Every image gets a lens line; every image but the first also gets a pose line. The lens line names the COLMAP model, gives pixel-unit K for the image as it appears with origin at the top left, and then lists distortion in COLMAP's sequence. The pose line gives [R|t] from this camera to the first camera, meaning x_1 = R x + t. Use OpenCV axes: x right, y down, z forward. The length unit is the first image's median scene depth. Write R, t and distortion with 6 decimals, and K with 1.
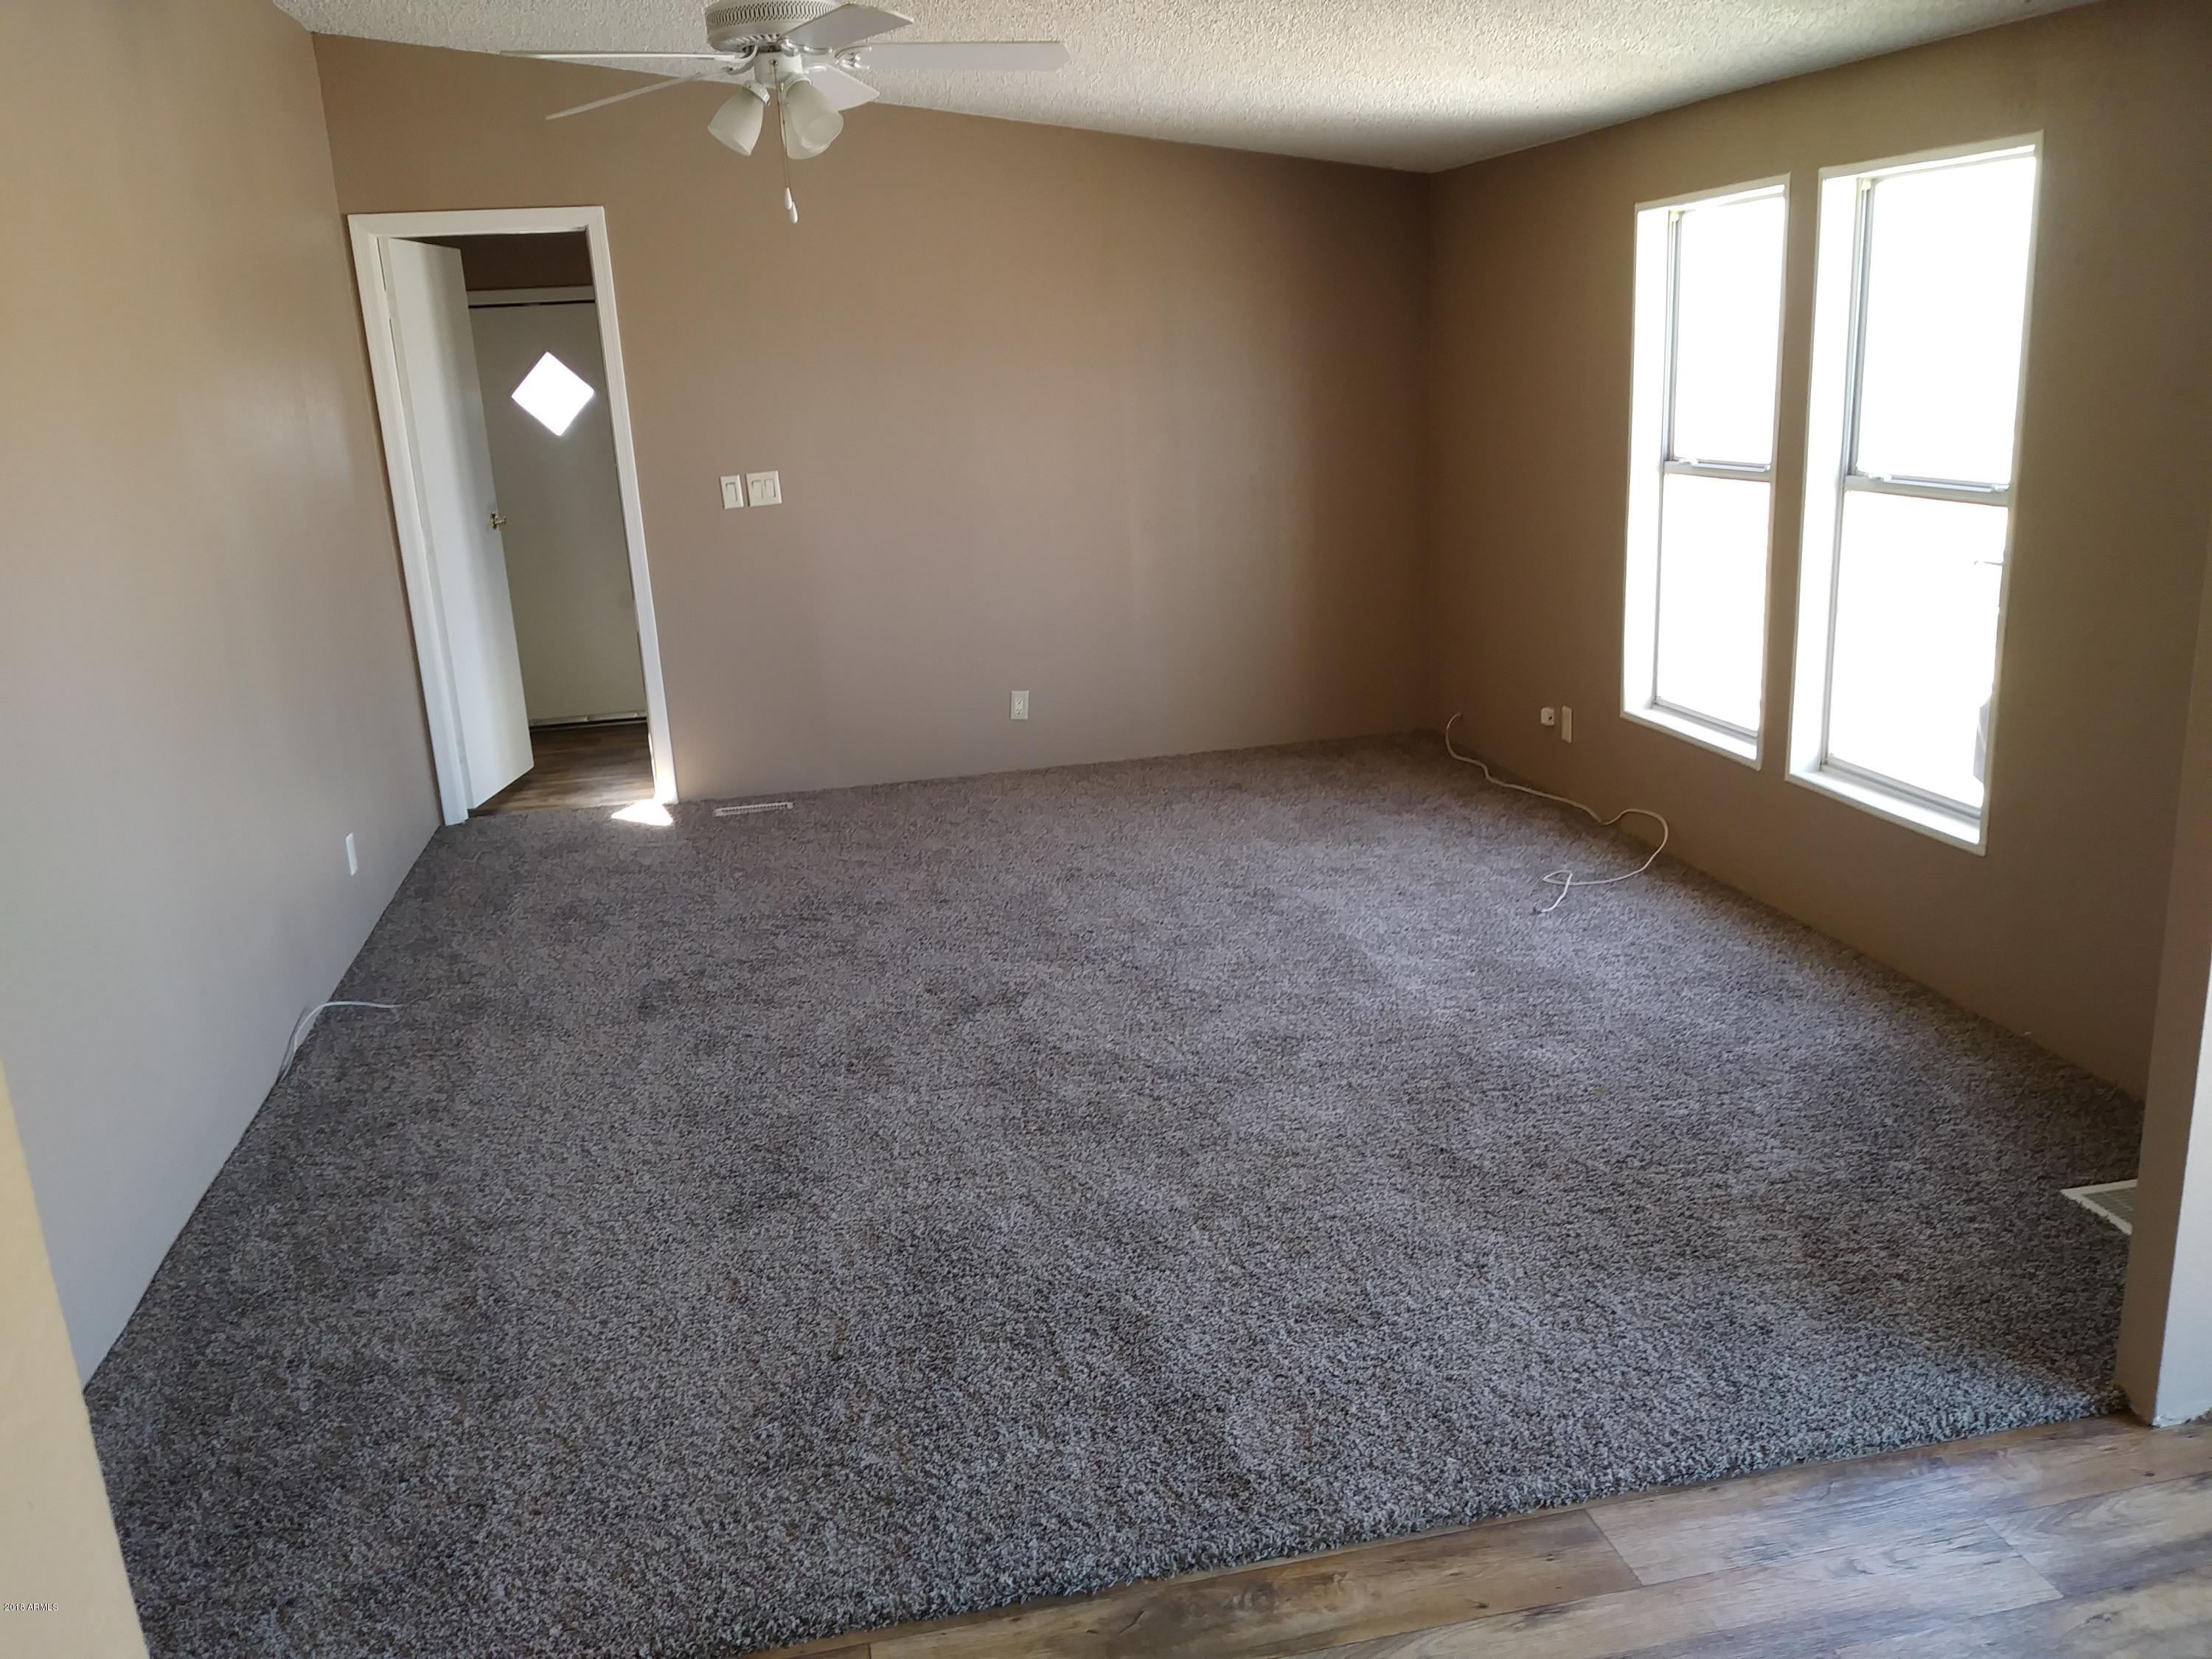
lens RADIAL K [[1809.3, 0, 1106.0], [0, 1809.3, 829.5], [0, 0, 1]] dist [0.028965, -0.015535]
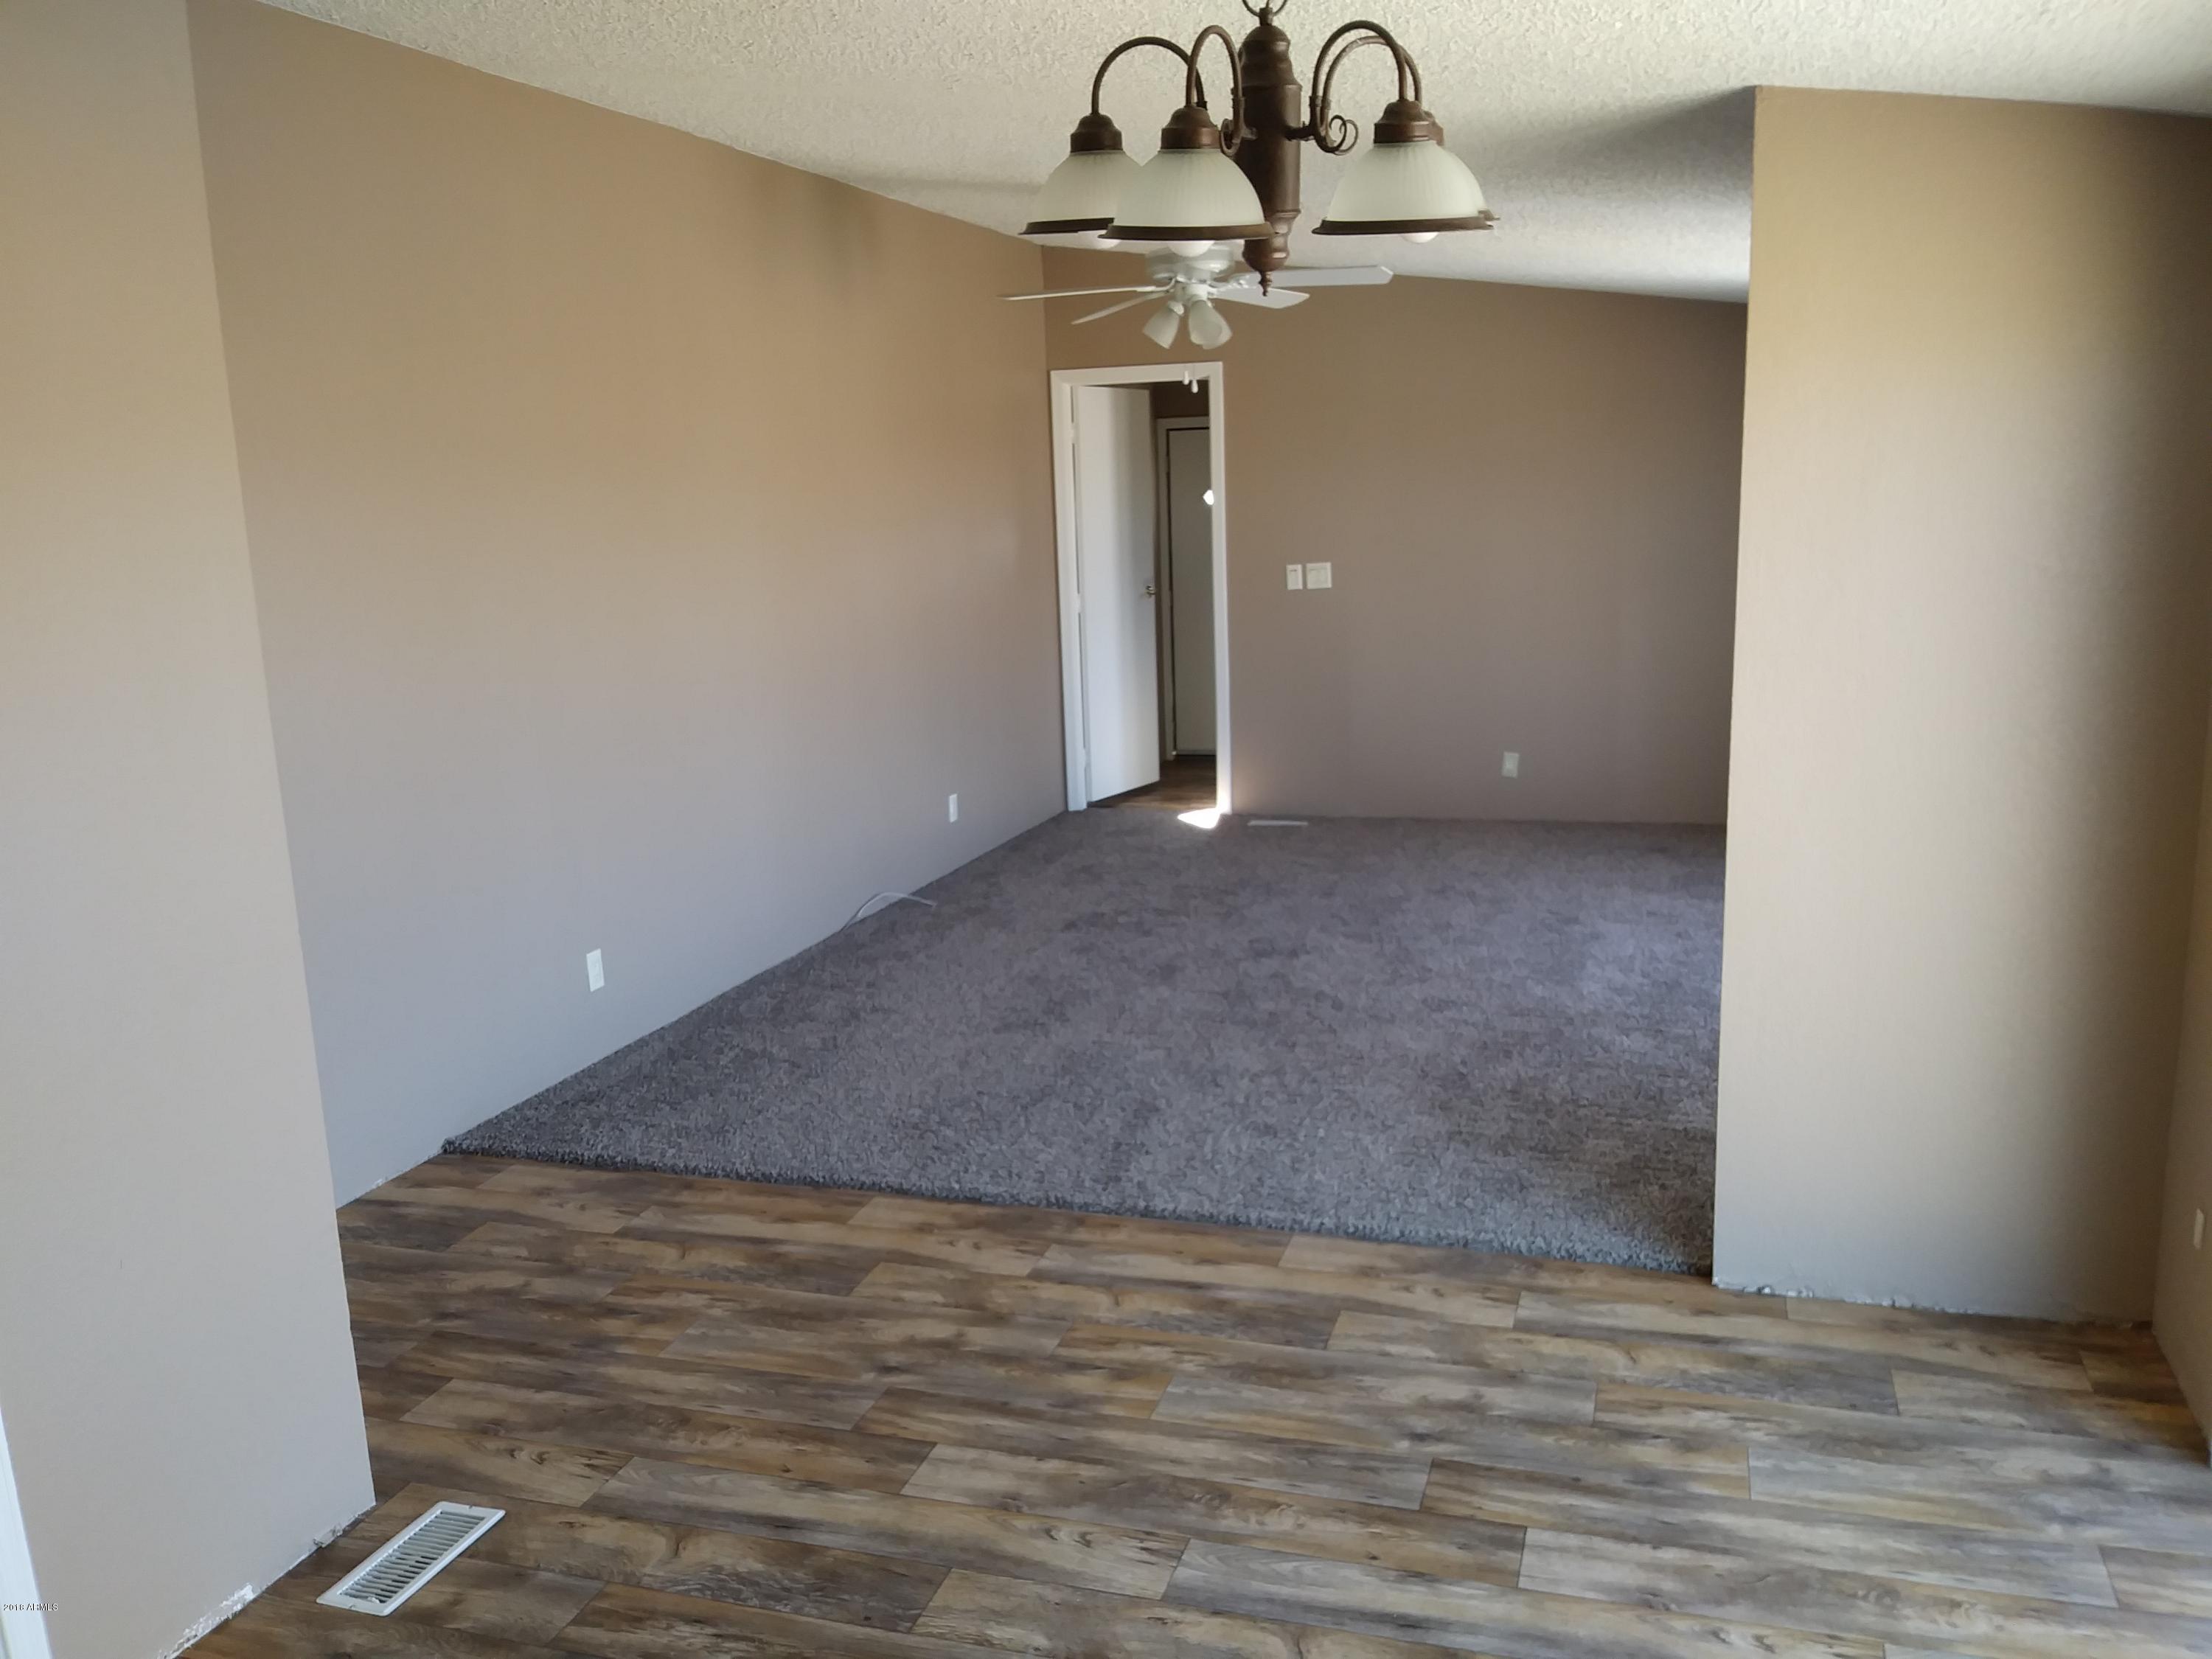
lens RADIAL K [[1908.7, 0, 1111.3], [0, 1908.7, 786.1], [0, 0, 1]] dist [0.124842, -0.004339]
pose [[0.860250, 0.097717, -0.500422, 0.540277], [-0.136482, 0.989779, -0.041346, 0.049184], [0.491267, 0.103866, 0.864794, -0.317719]]
